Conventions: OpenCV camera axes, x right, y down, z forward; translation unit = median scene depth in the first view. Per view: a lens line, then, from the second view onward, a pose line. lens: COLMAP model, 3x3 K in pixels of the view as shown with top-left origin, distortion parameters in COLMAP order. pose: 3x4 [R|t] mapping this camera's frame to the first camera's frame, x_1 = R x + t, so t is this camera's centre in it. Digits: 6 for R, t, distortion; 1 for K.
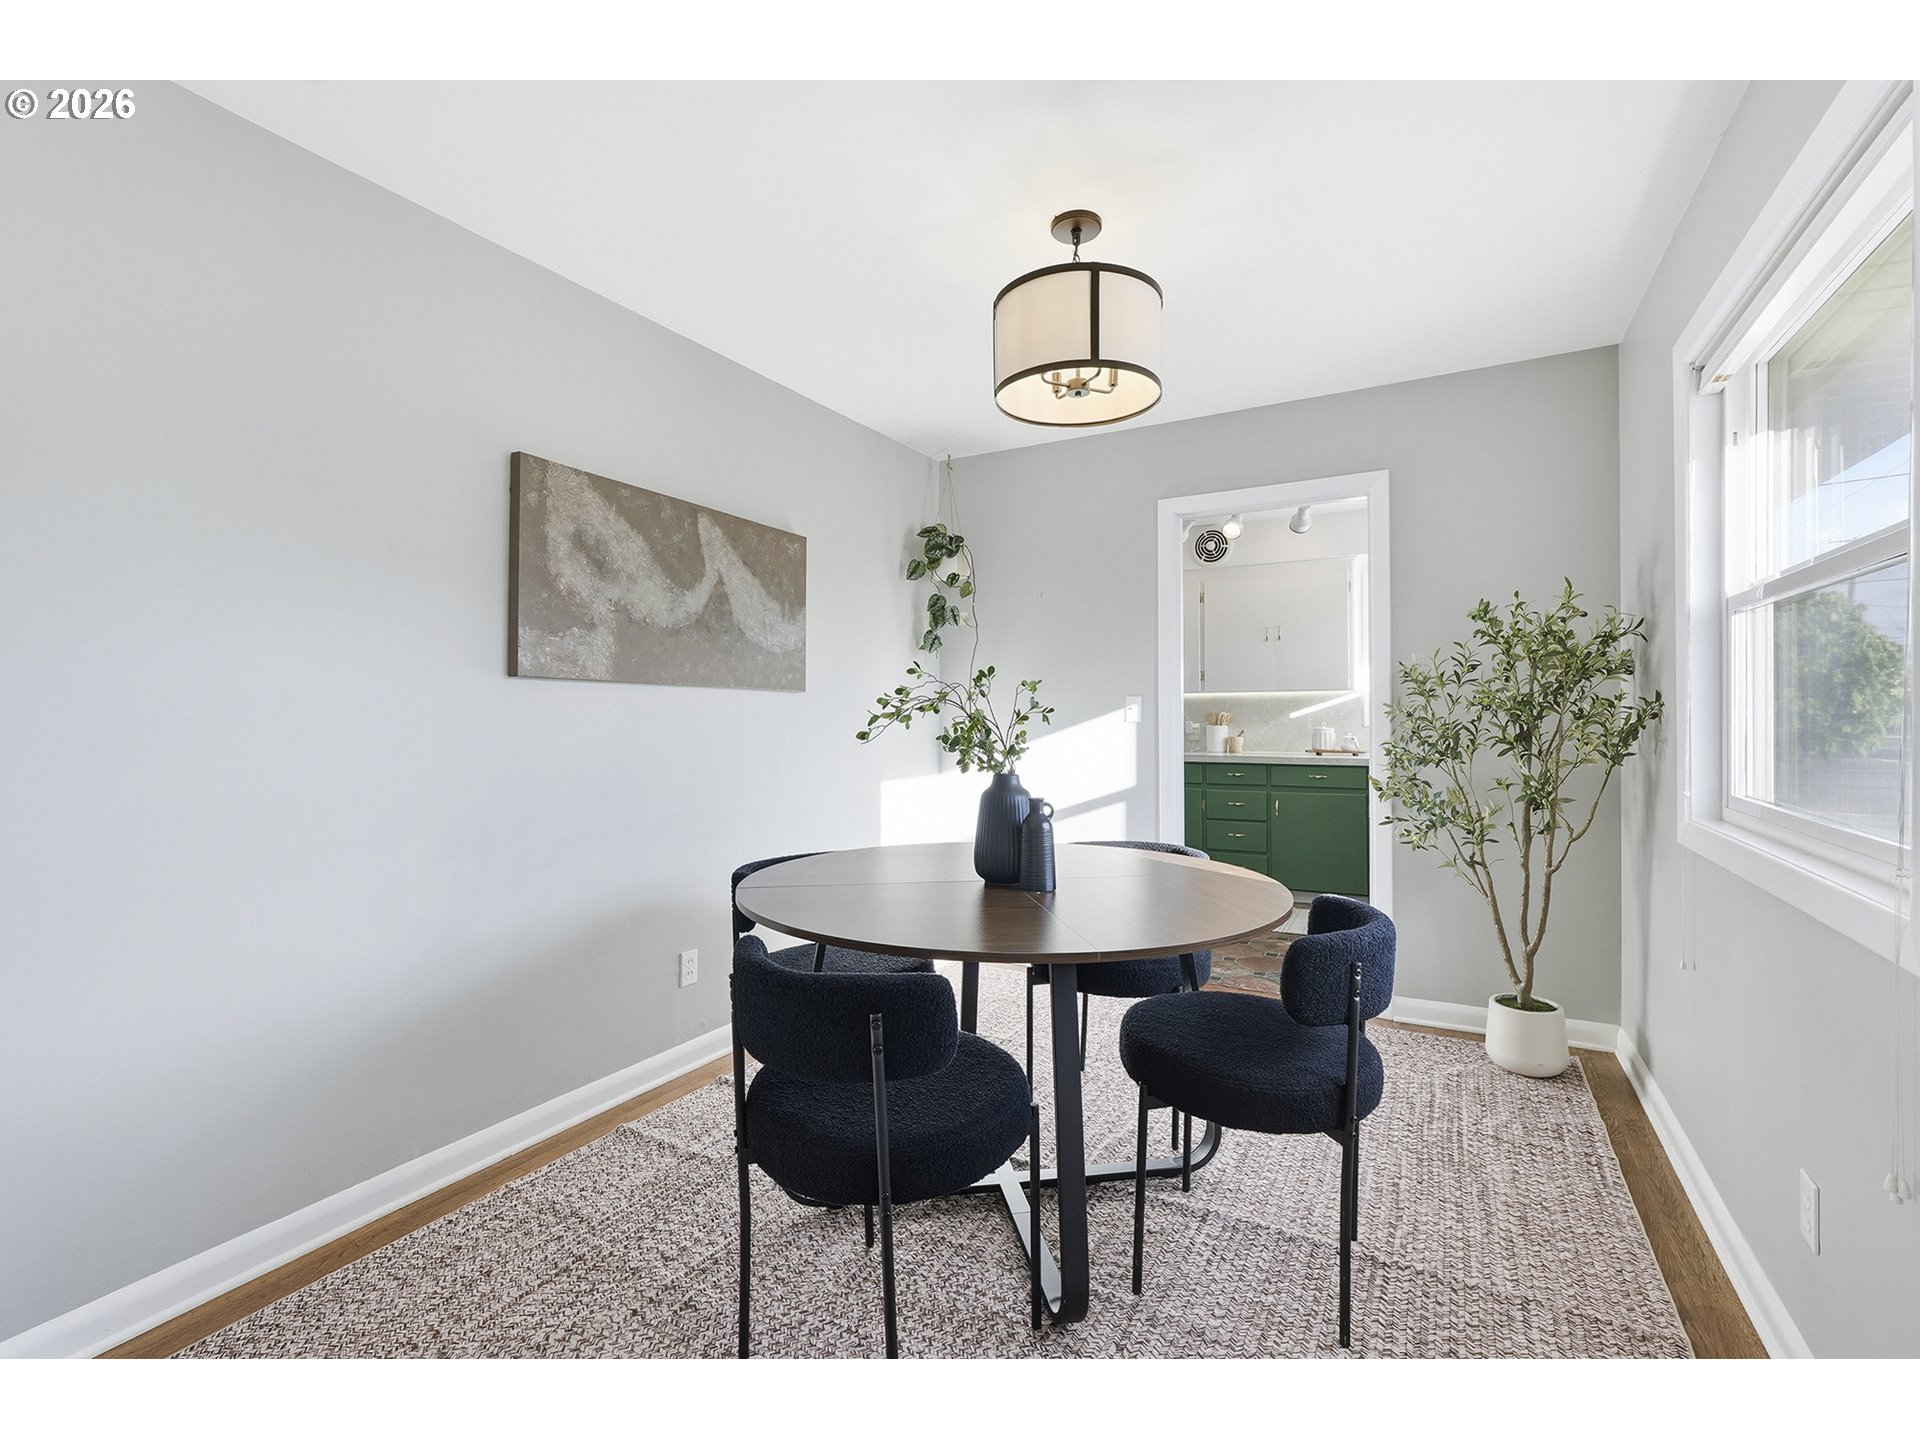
lens RADIAL K [[867.3, 0, 952.4], [0, 867.3, 709.2], [0, 0, 1]] dist [-0.003339, 0.002496]
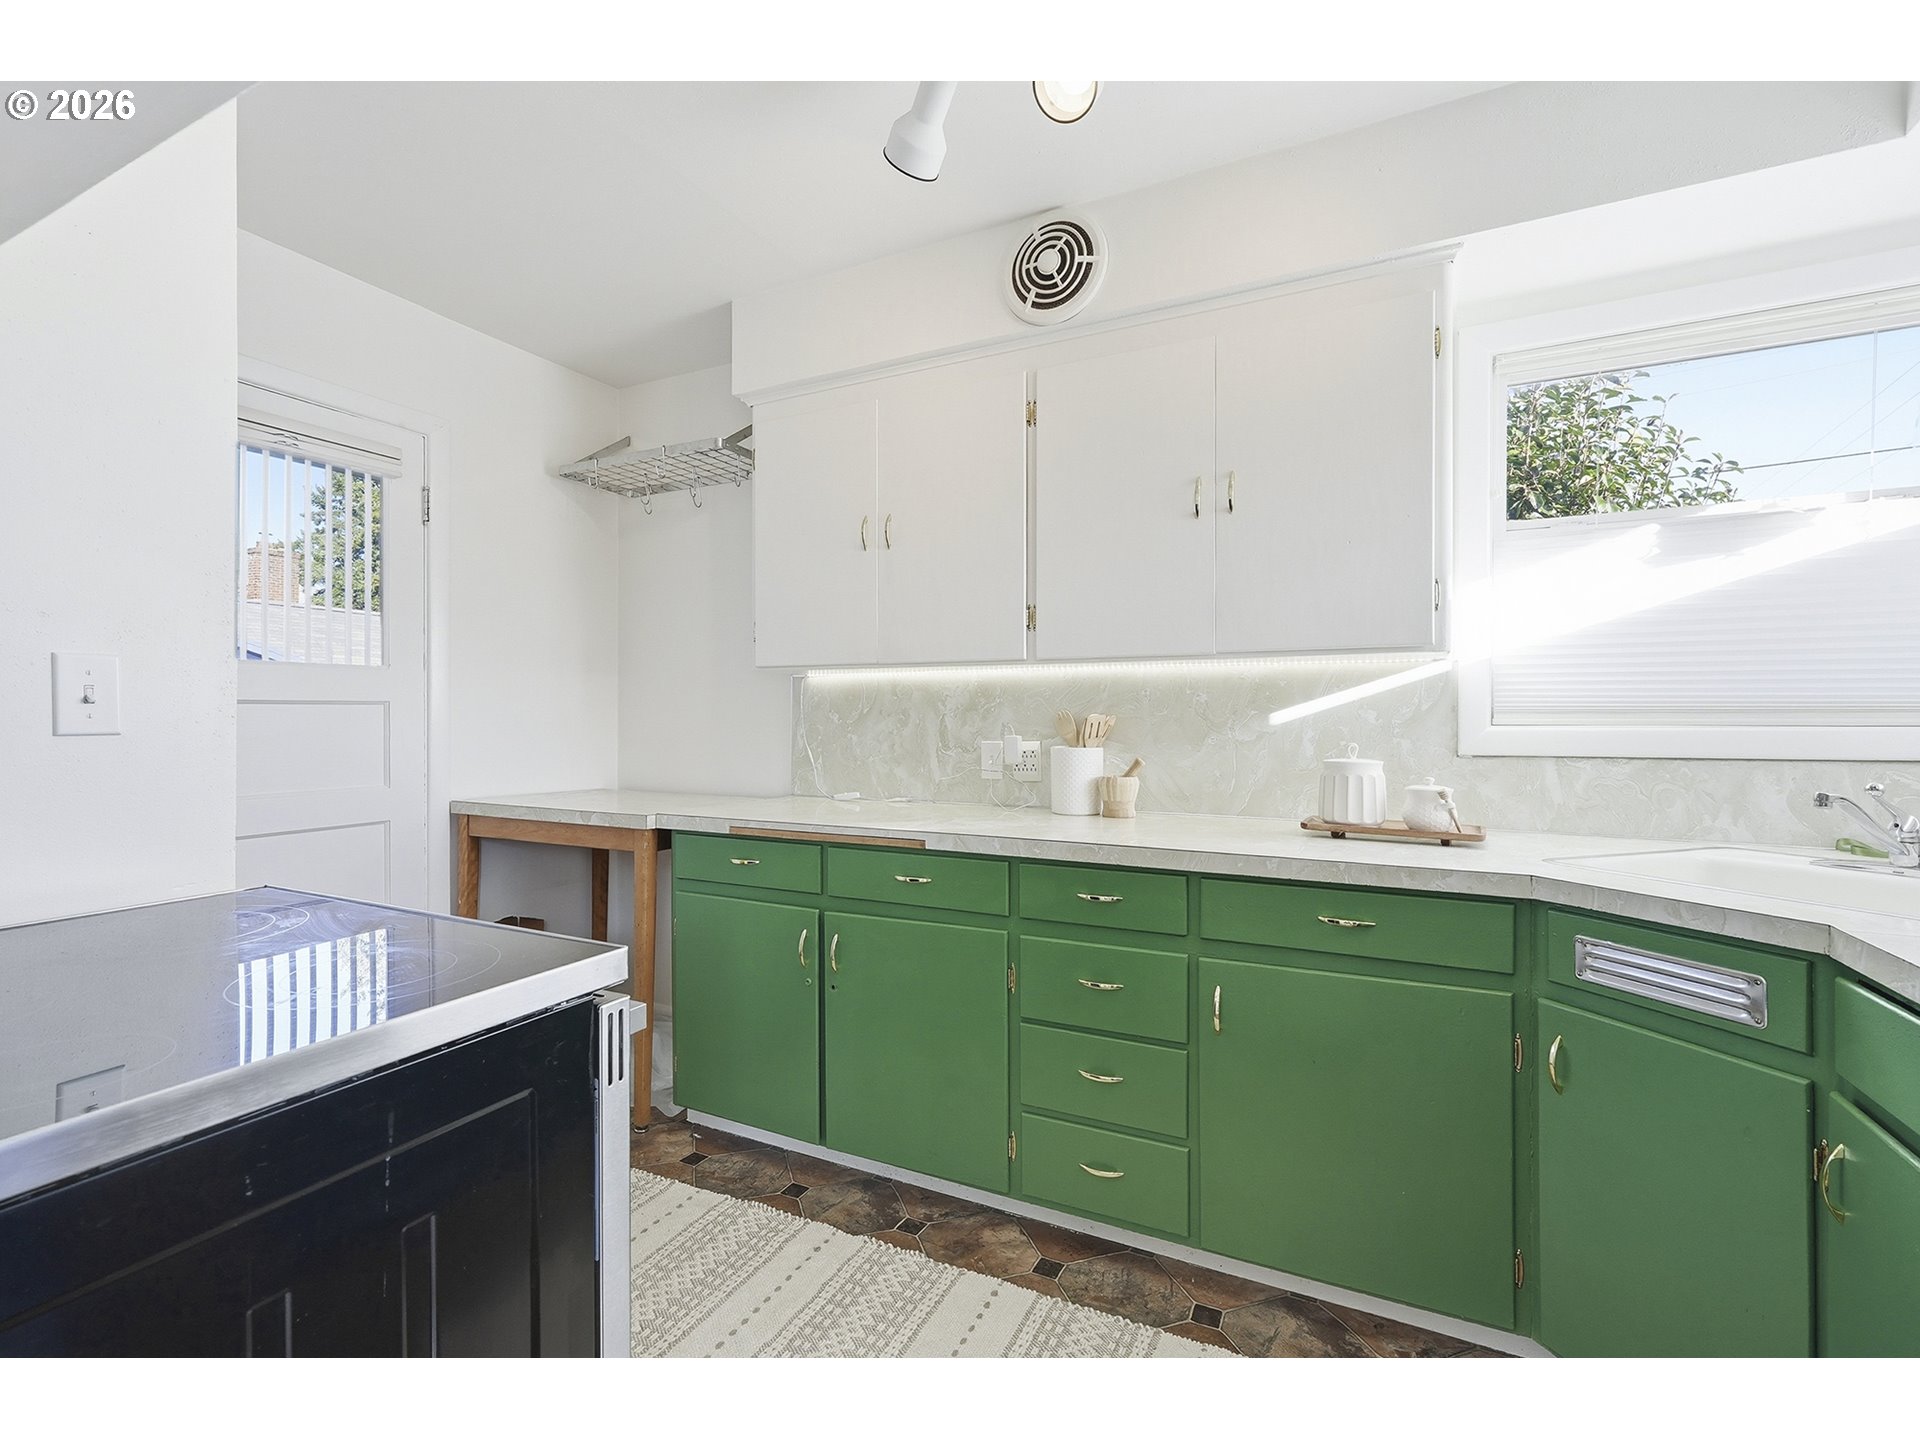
lens RADIAL K [[867.3, 0, 954.3], [0, 867.3, 714.0], [0, 0, 1]] dist [-0.003339, 0.002496]
pose [[0.999367, 0.004411, 0.035303, 0.356138], [-0.004641, 0.999968, 0.006440, 0.002011], [-0.035273, -0.006599, 0.999356, 0.916334]]
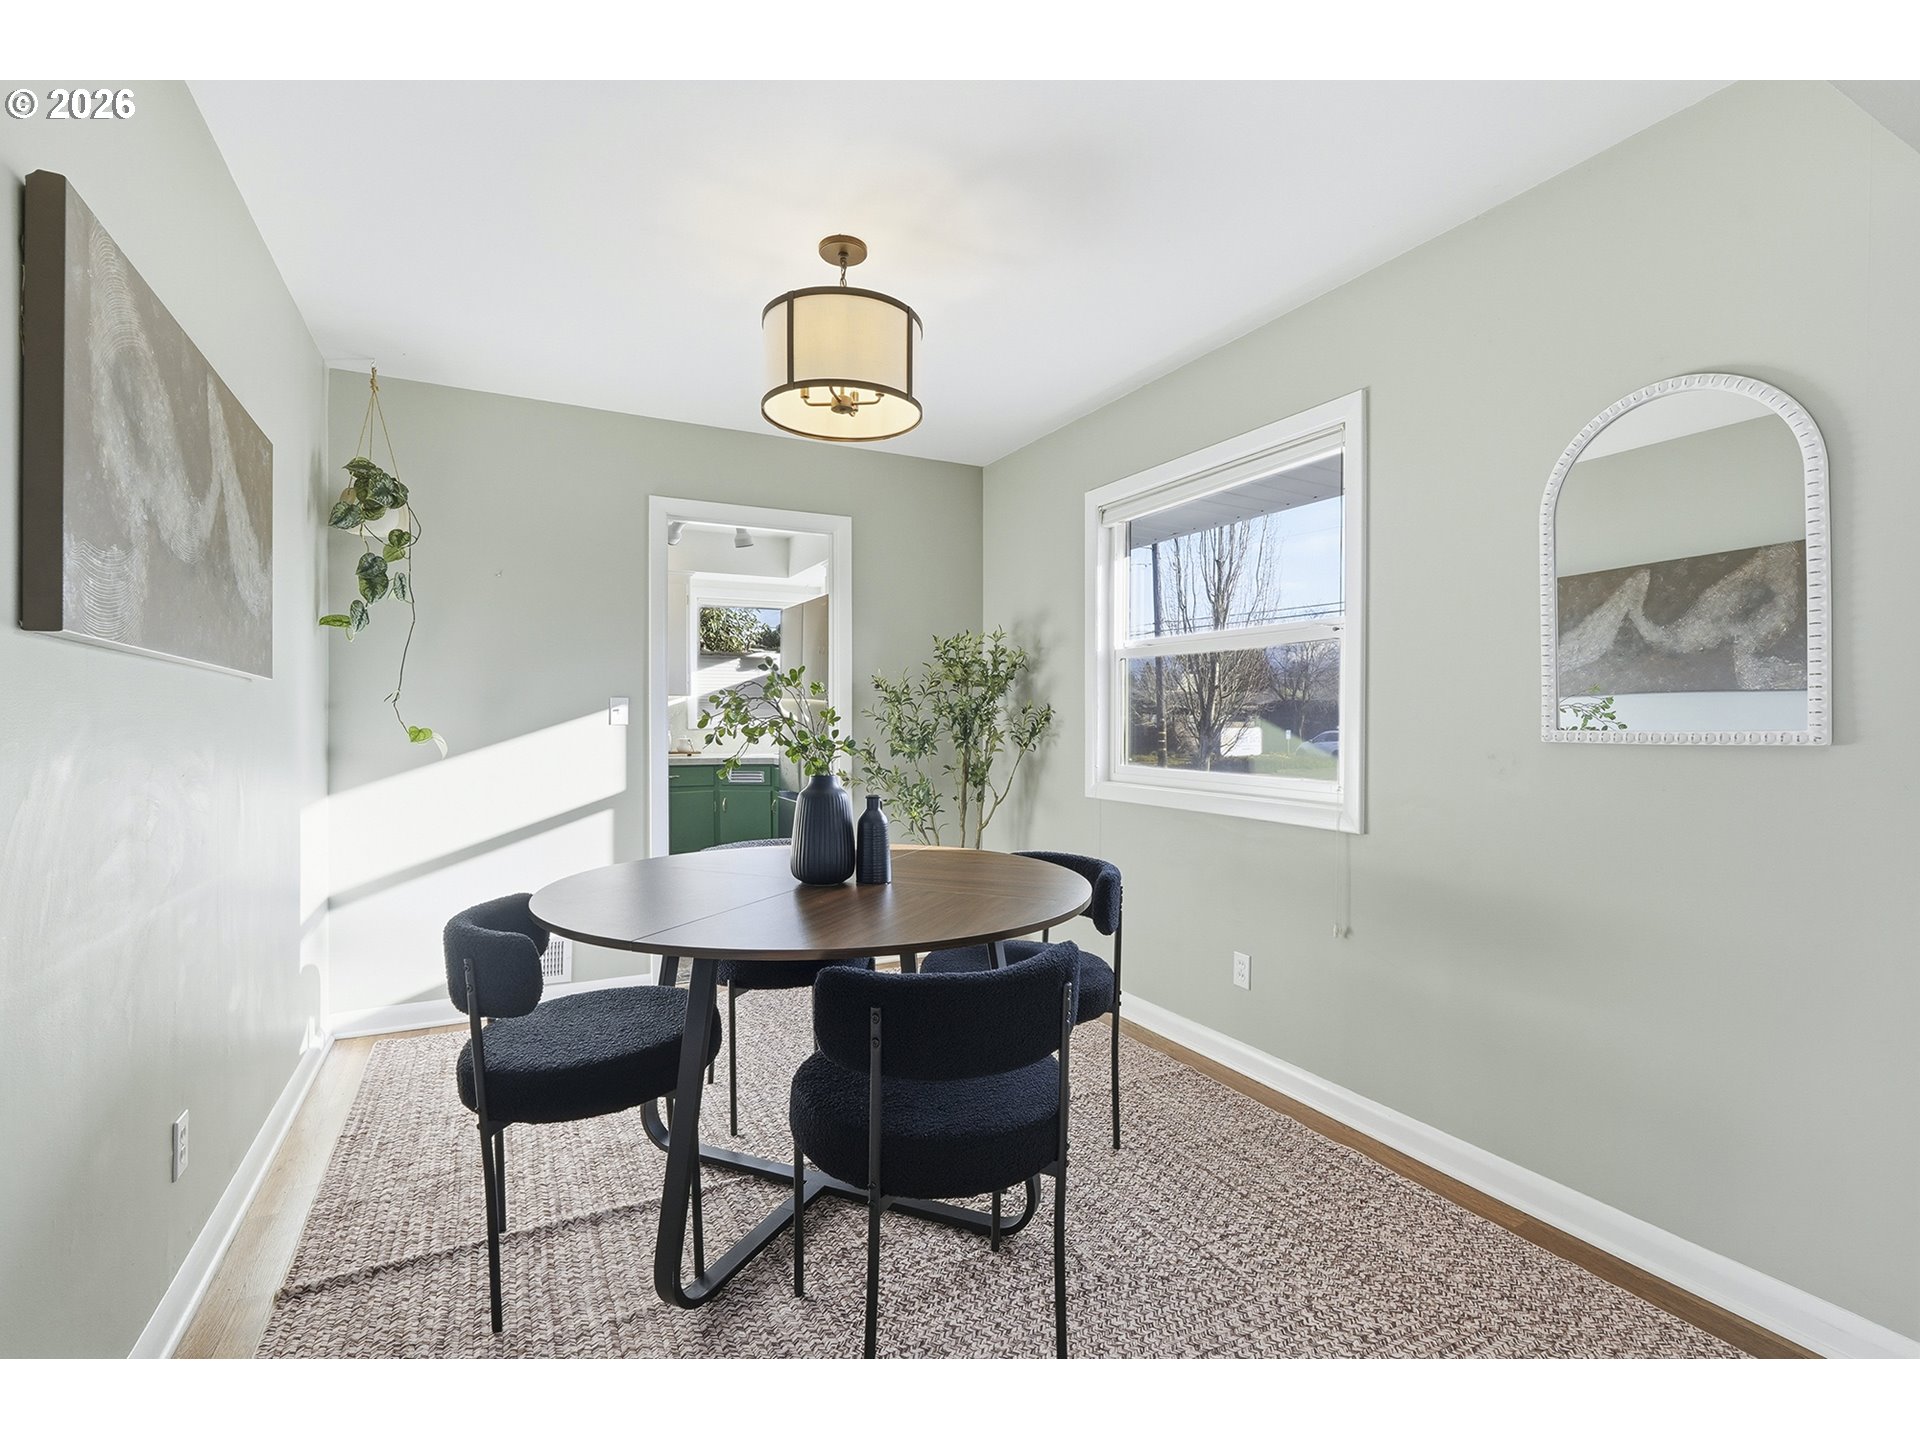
lens RADIAL K [[867.3, 0, 949.3], [0, 867.3, 720.9], [0, 0, 1]] dist [-0.003339, 0.002496]
pose [[0.545257, 0.001291, 0.838268, -0.375595], [-0.008190, 0.999959, 0.003787, 0.003853], [-0.838229, -0.008931, 0.545245, 0.180792]]
